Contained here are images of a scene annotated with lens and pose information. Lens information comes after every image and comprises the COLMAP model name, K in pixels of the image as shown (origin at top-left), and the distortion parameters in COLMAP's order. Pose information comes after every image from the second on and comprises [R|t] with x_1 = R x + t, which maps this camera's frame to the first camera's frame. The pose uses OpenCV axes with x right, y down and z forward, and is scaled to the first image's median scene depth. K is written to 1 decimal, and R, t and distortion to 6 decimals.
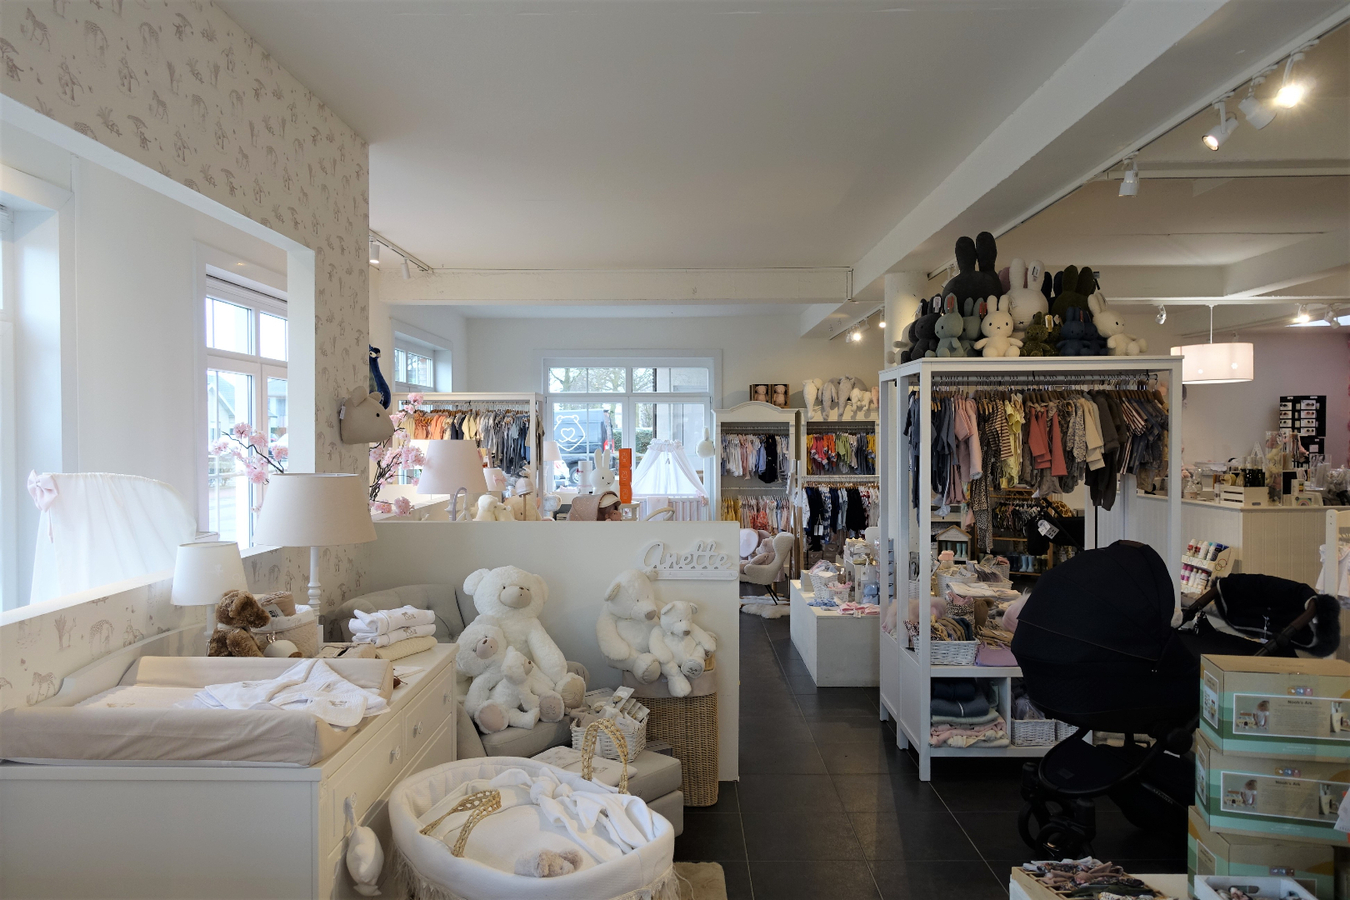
lens RADIAL K [[934.3, 0, 677.0], [0, 934.3, 456.5], [0, 0, 1]] dist [0.004927, 0.004625]
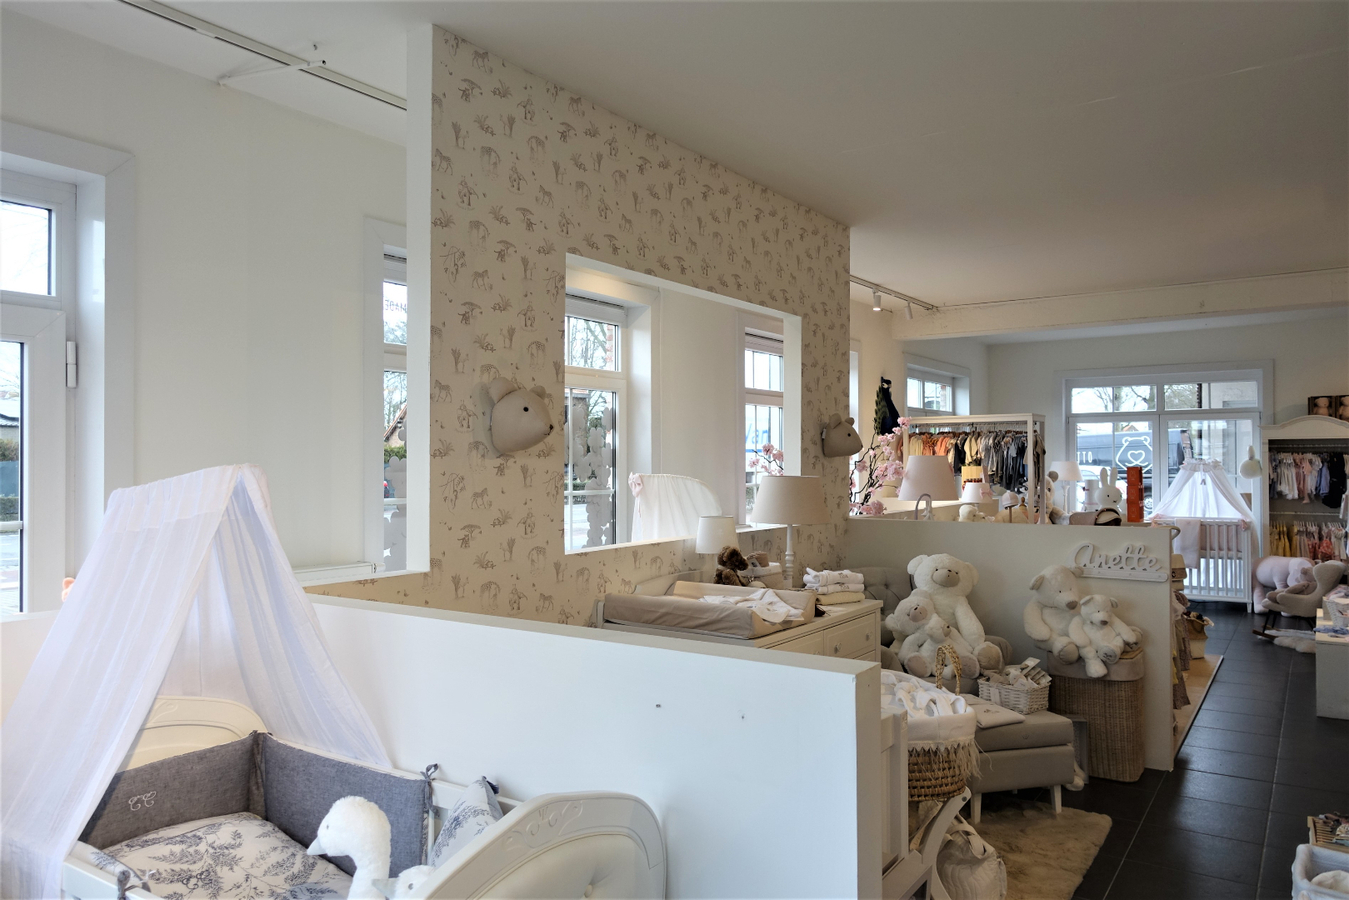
lens RADIAL K [[933.6, 0, 676.5], [0, 933.6, 456.5], [0, 0, 1]] dist [0.004927, 0.004625]
pose [[0.834517, -0.006098, -0.550949, 0.196983], [-0.008563, 0.999674, -0.024035, 0.019197], [0.550916, 0.024776, 0.834193, -0.223729]]
